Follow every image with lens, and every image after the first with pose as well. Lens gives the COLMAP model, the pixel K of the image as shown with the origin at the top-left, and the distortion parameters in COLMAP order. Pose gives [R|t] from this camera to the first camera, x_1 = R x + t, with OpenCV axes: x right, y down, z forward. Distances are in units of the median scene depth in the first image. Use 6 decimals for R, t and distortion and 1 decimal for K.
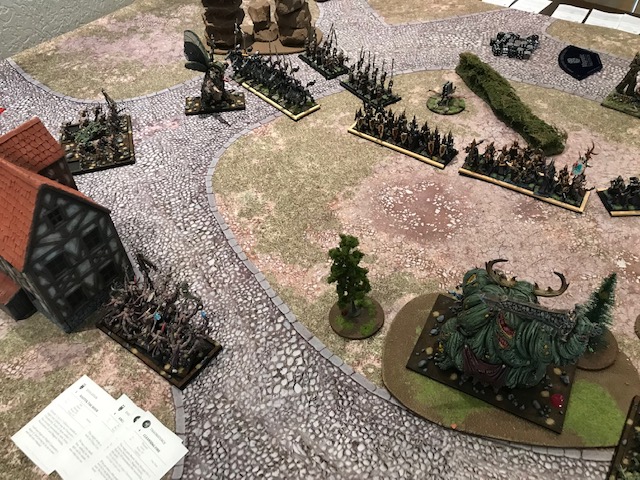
lens RADIAL K [[526.3, 0, 320.0], [0, 526.3, 240.0], [0, 0, 1]] dist [0.015577, -0.002973]
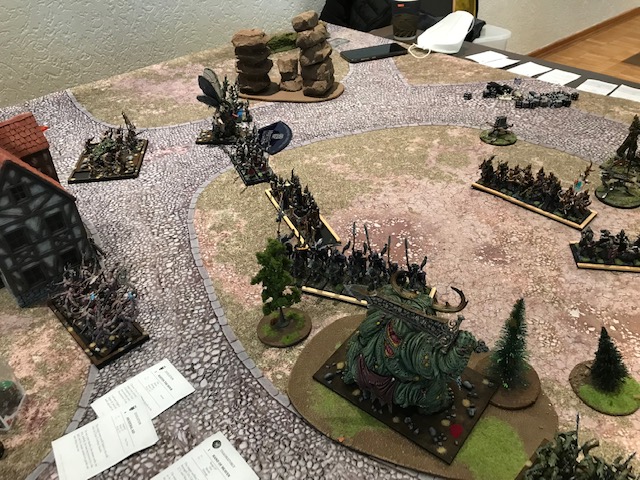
lens RADIAL K [[529.8, 0, 320.0], [0, 529.8, 240.0], [0, 0, 1]] dist [0.000186, 0.016886]
pose [[0.983145, 0.107397, -0.147959, 0.265653], [-0.127918, 0.982279, -0.136984, 0.110671], [0.130625, 0.153602, 0.979461, -0.004528]]
